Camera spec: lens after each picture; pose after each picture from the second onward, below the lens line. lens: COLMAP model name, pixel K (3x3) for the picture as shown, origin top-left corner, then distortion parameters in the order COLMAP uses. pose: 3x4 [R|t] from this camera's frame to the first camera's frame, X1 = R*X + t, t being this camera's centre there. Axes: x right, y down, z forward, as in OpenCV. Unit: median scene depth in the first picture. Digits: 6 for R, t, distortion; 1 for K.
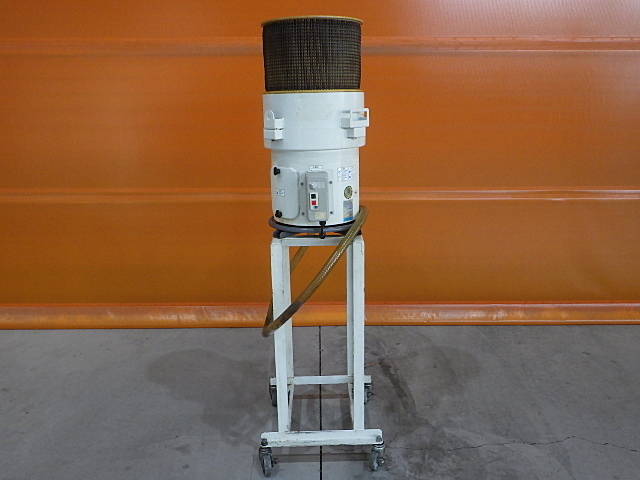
lens RADIAL K [[486.0, 0, 317.6], [0, 486.0, 242.1], [0, 0, 1]] dist [-0.008955, -0.002461]
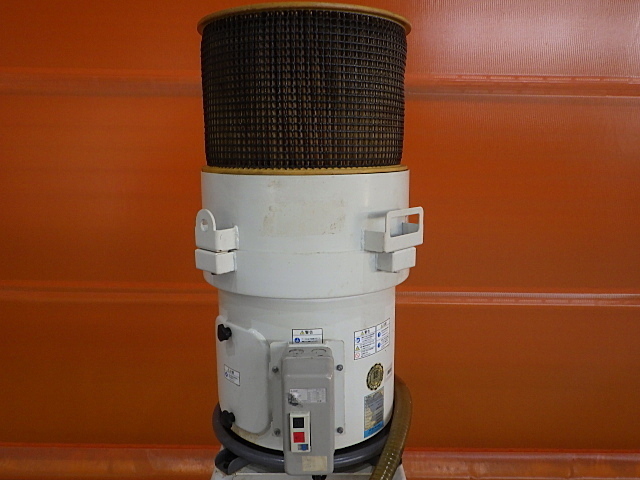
lens RADIAL K [[486.0, 0, 317.7], [0, 486.0, 252.8], [0, 0, 1]] dist [-0.008955, -0.002461]
pose [[0.999851, 0.017205, 0.001332, 0.004523], [-0.017082, 0.997745, -0.064909, -0.197680], [-0.002446, 0.064876, 0.997890, 0.532968]]
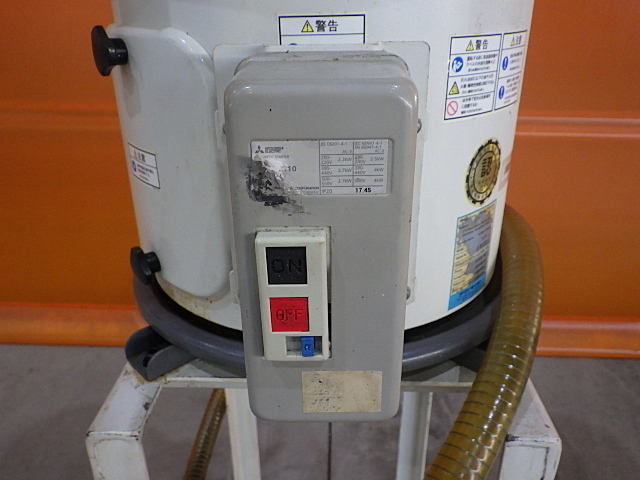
lens RADIAL K [[486.0, 0, 320.1], [0, 486.0, 237.1], [0, 0, 1]] dist [-0.008955, -0.002461]
pose [[0.999348, 0.027706, -0.023141, 0.001726], [-0.023293, 0.984648, 0.172991, -0.112388], [0.027579, -0.172339, 0.984652, 0.822971]]
